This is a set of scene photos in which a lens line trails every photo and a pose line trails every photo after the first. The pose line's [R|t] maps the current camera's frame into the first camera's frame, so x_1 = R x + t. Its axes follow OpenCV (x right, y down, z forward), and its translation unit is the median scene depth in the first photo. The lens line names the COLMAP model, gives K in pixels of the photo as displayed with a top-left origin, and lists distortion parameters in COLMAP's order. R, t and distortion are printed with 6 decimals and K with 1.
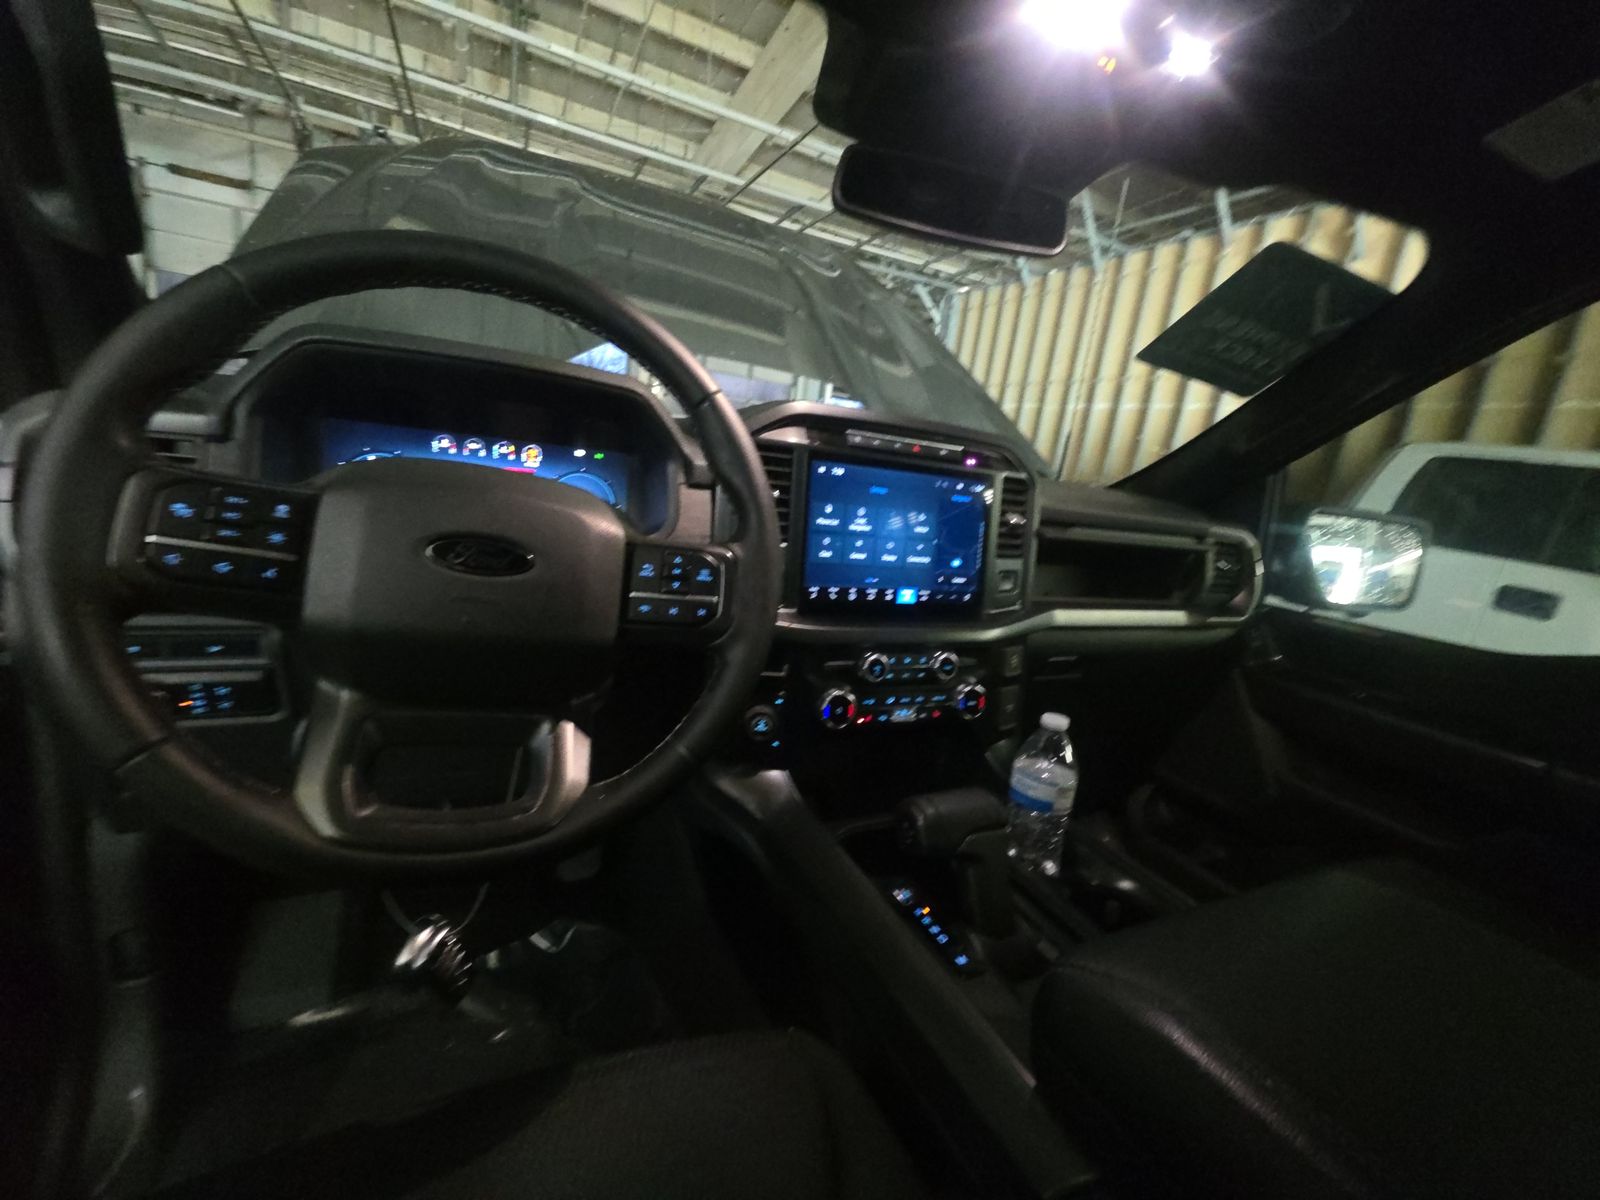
lens RADIAL K [[644.9, 0, 811.0], [0, 644.9, 603.5], [0, 0, 1]] dist [0.000727, -0.004919]
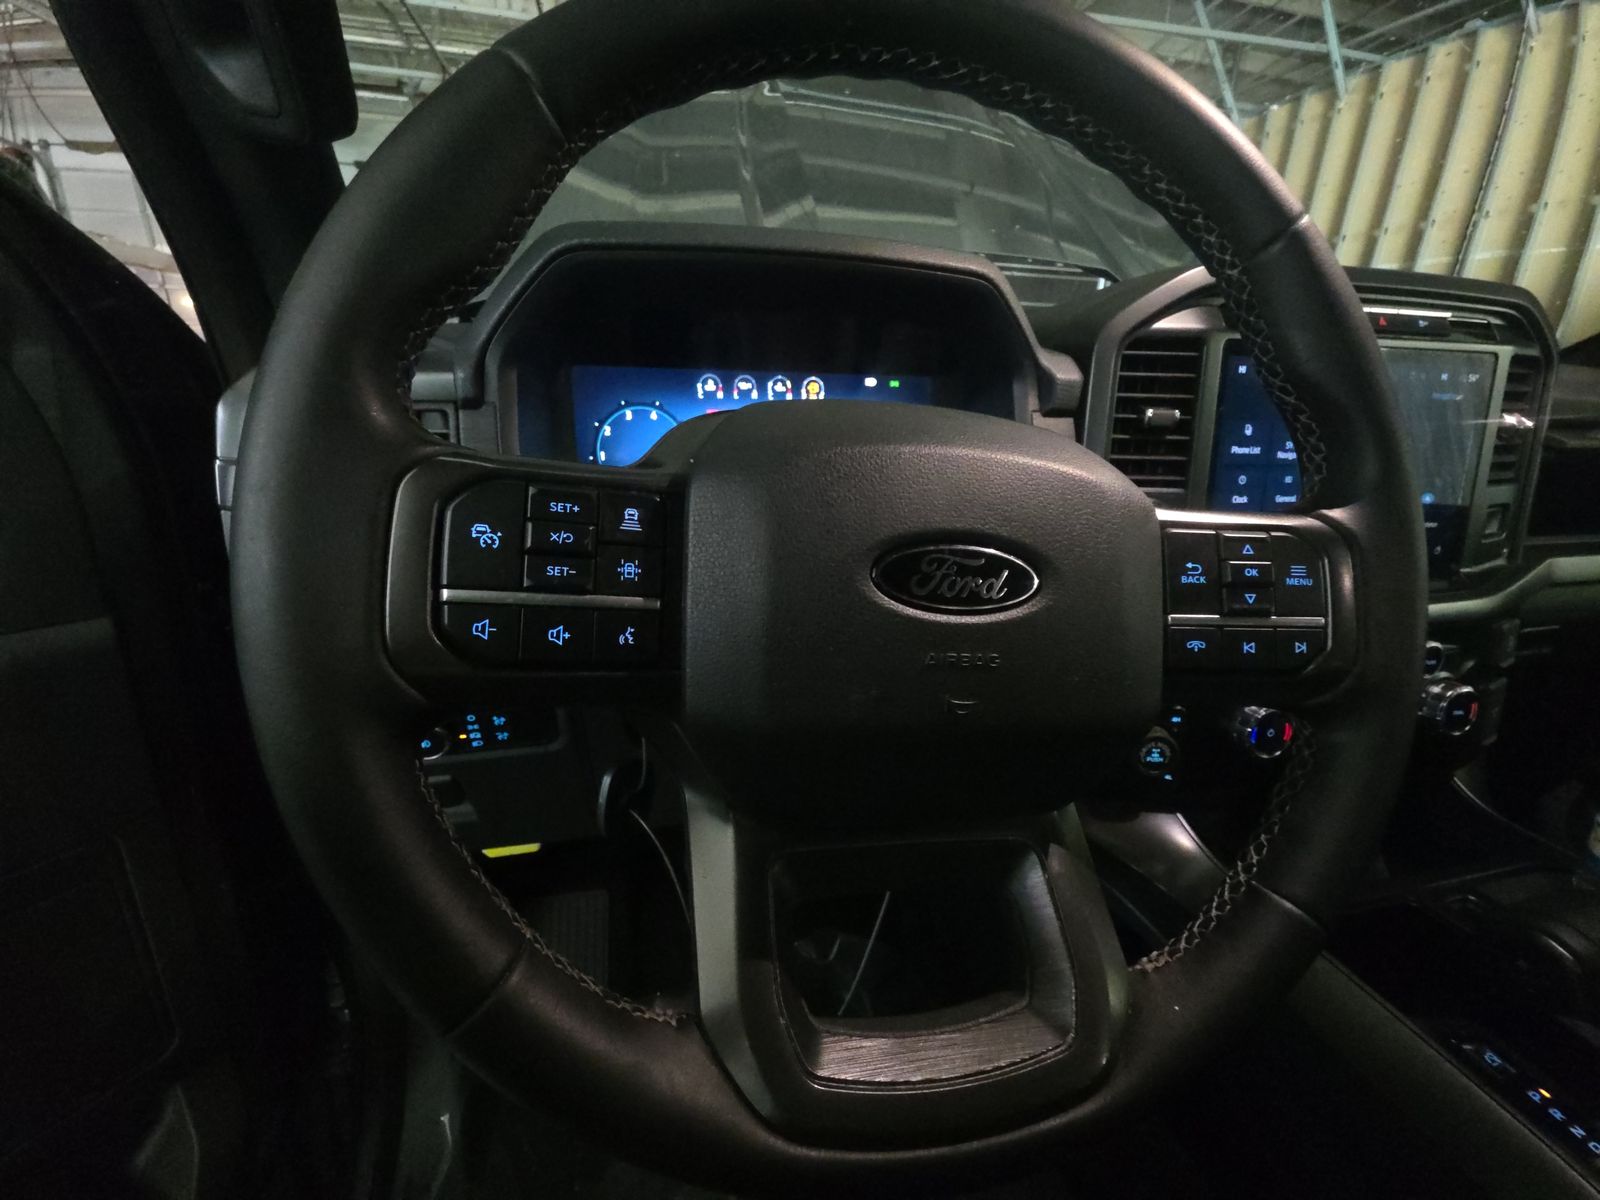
lens RADIAL K [[651.1, 0, 800.0], [0, 651.1, 600.0], [0, 0, 1]] dist [-0.001315, -0.007213]
pose [[0.972747, -0.028371, -0.230127, -0.282920], [0.050541, 0.994565, 0.091024, -0.060228], [0.226294, -0.100174, 0.968894, 0.248529]]
